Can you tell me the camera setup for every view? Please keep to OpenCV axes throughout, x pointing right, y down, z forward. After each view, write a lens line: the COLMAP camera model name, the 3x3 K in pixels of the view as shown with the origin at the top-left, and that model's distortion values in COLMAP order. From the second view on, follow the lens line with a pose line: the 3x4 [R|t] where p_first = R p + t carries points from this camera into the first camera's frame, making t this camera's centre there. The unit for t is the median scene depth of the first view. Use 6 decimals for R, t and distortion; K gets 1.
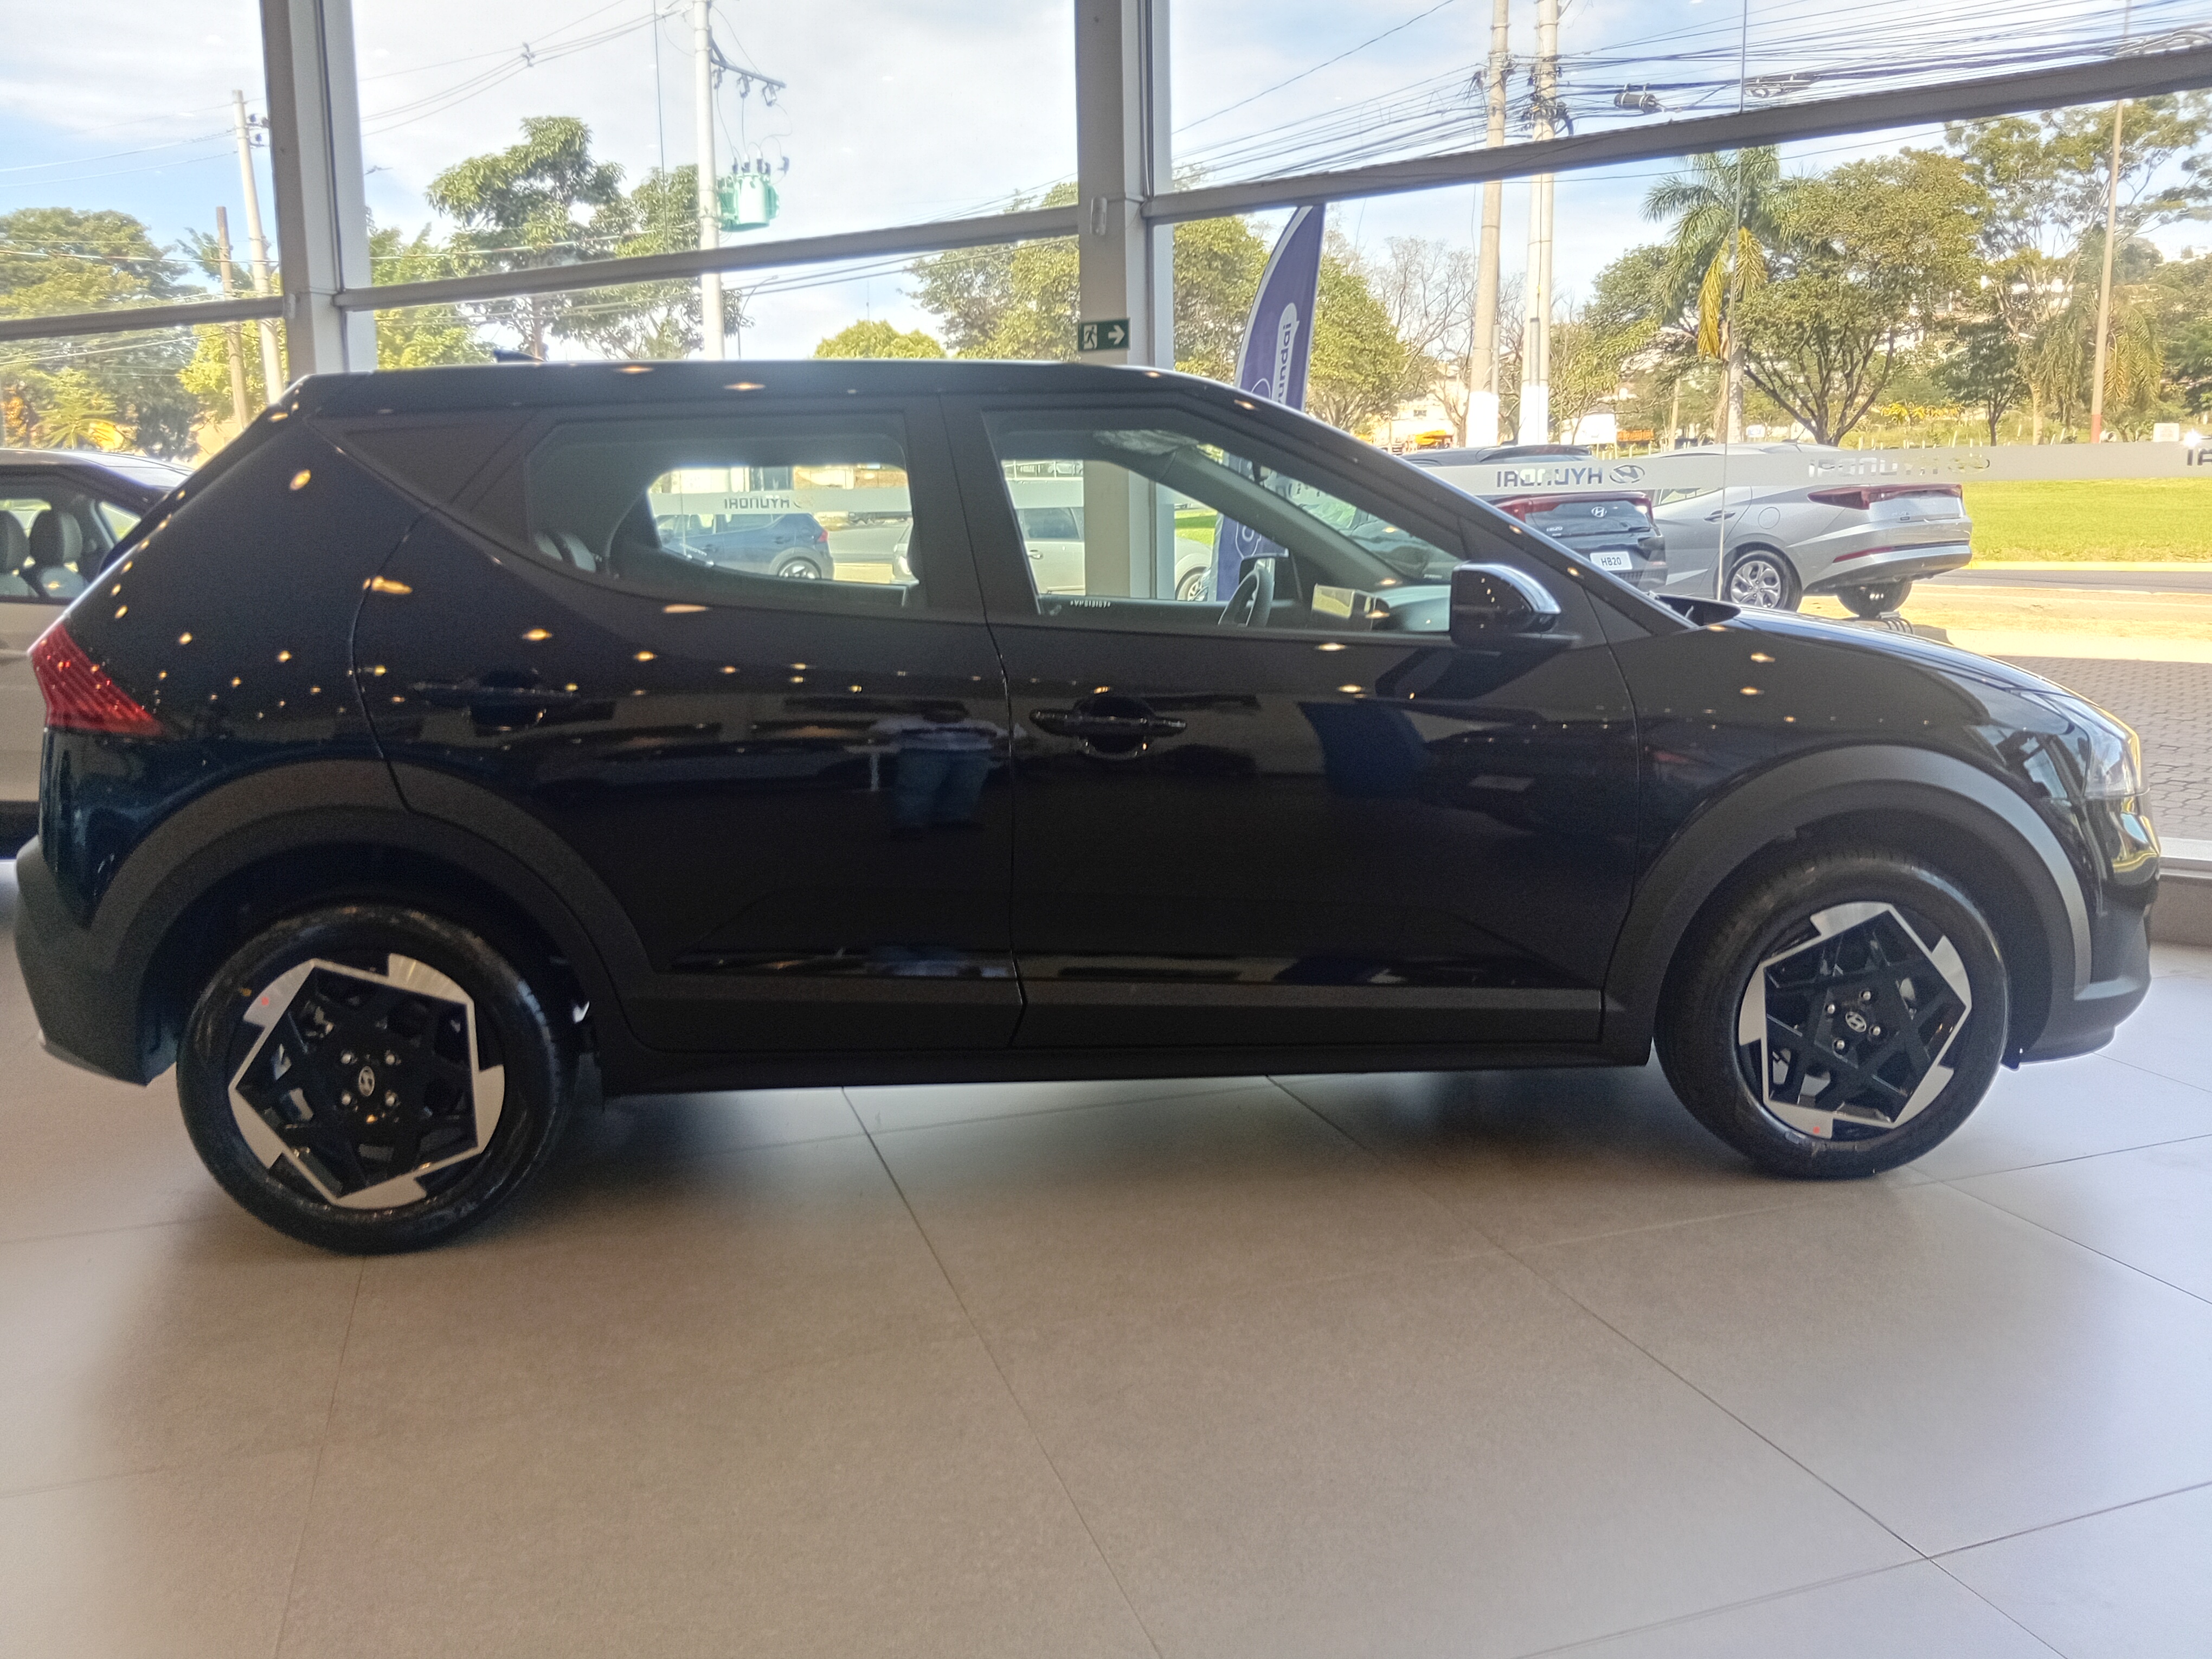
lens RADIAL K [[1678.4, 0, 1106.0], [0, 1678.4, 829.5], [0, 0, 1]] dist [0.003137, -0.047324]
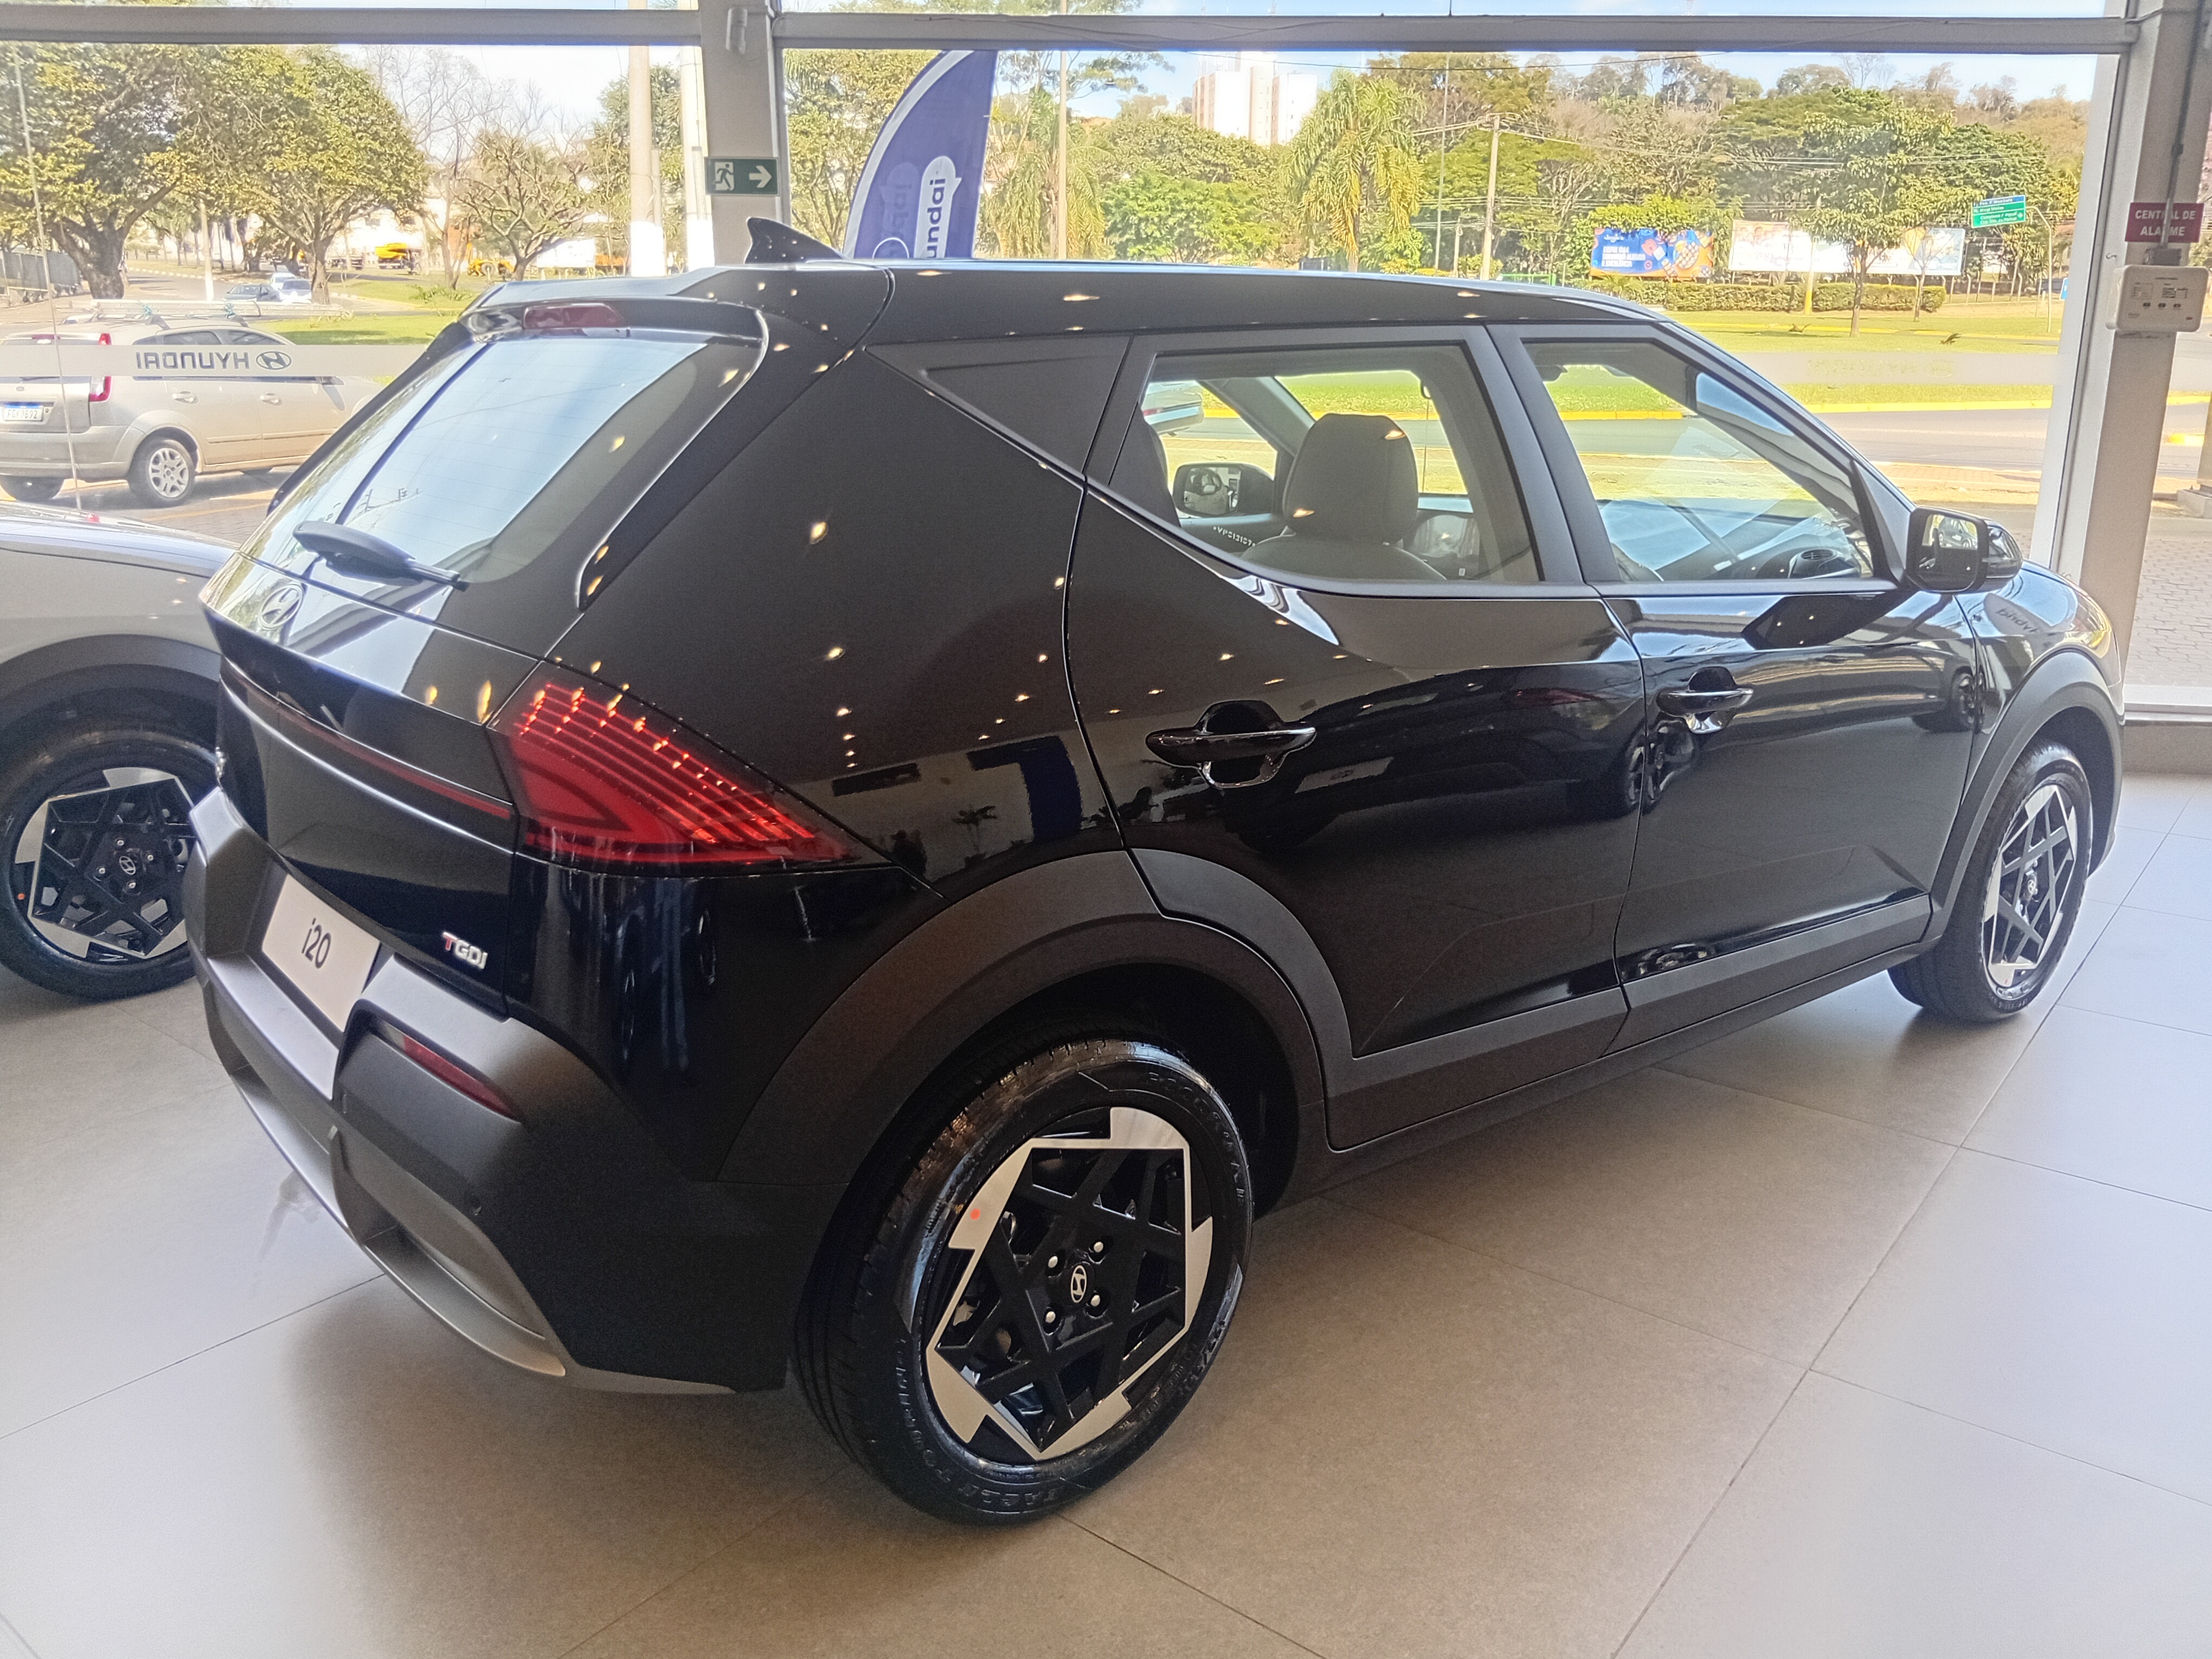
lens RADIAL K [[1678.4, 0, 1106.0], [0, 1678.4, 829.5], [0, 0, 1]] dist [0.003137, -0.047324]
pose [[0.837539, -0.125144, 0.531853, -0.343397], [0.072523, 0.990266, 0.118801, -0.055781], [-0.541543, -0.060928, 0.838462, 0.173824]]
